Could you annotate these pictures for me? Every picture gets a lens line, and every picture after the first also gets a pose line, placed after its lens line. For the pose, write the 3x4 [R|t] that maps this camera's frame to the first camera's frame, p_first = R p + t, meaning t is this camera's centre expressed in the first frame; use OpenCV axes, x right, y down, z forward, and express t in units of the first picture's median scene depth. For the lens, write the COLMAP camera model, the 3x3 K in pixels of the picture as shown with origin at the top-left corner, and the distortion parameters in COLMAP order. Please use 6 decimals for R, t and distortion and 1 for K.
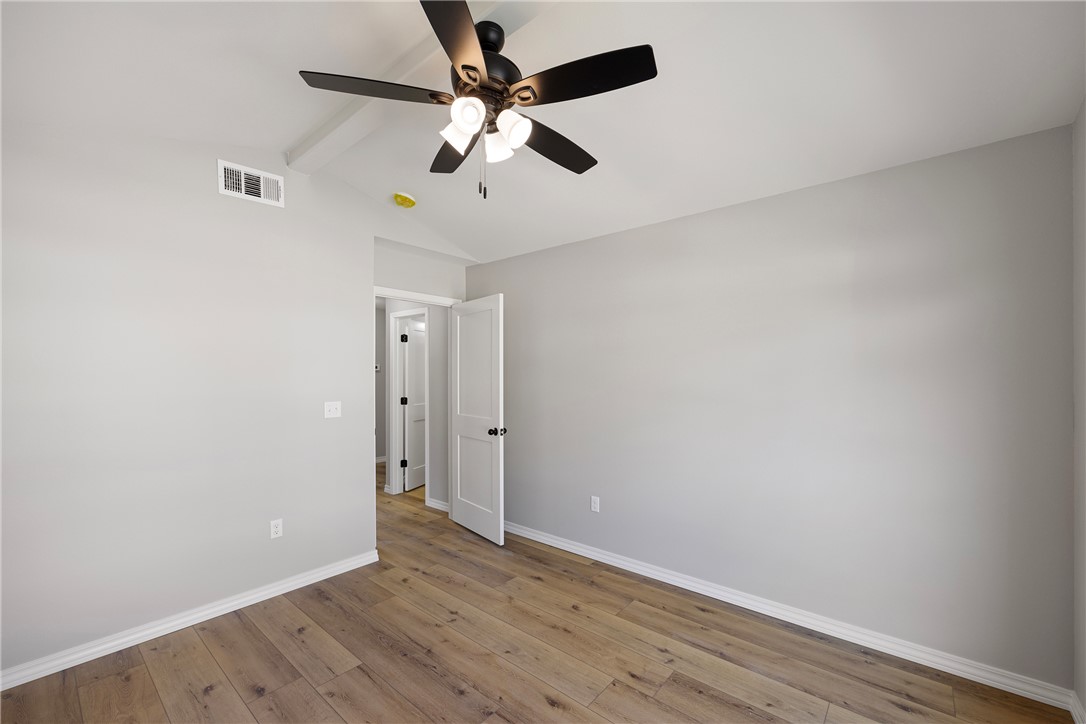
lens RADIAL K [[436.2, 0, 548.8], [0, 436.2, 371.1], [0, 0, 1]] dist [-0.000834, 0.000347]
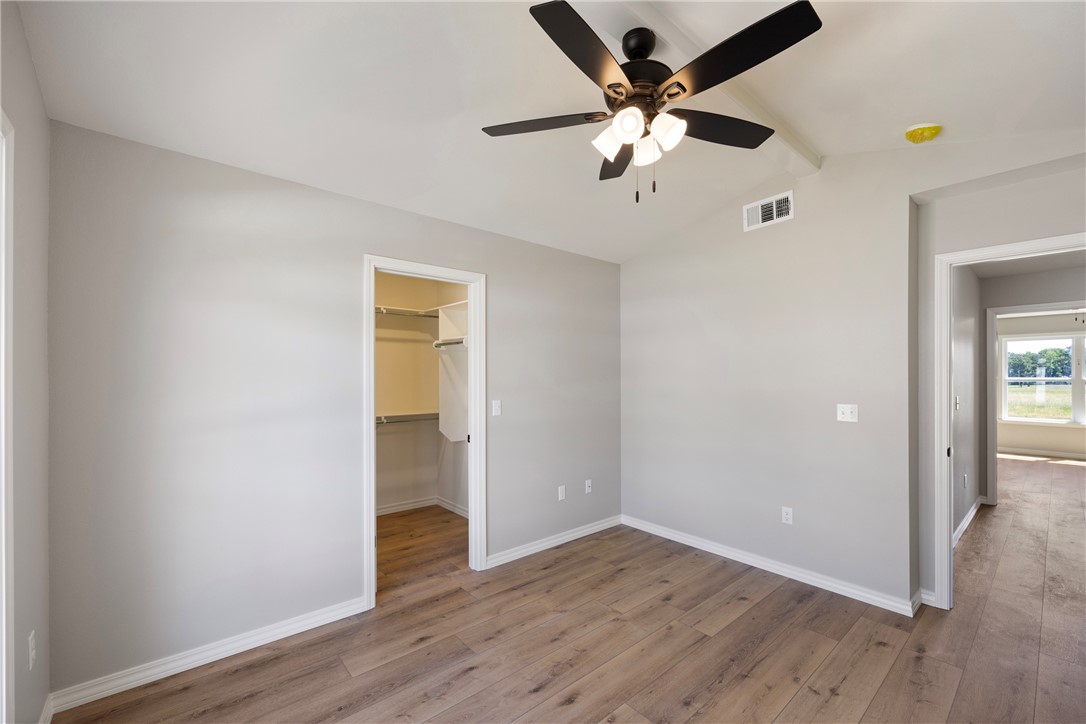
lens RADIAL K [[436.2, 0, 546.7], [0, 436.2, 368.7], [0, 0, 1]] dist [-0.000834, 0.000347]
pose [[-0.149470, -0.013490, -0.988674, 0.598646], [0.008713, 0.999850, -0.014960, 0.006408], [0.988728, -0.010851, -0.149330, 0.625288]]
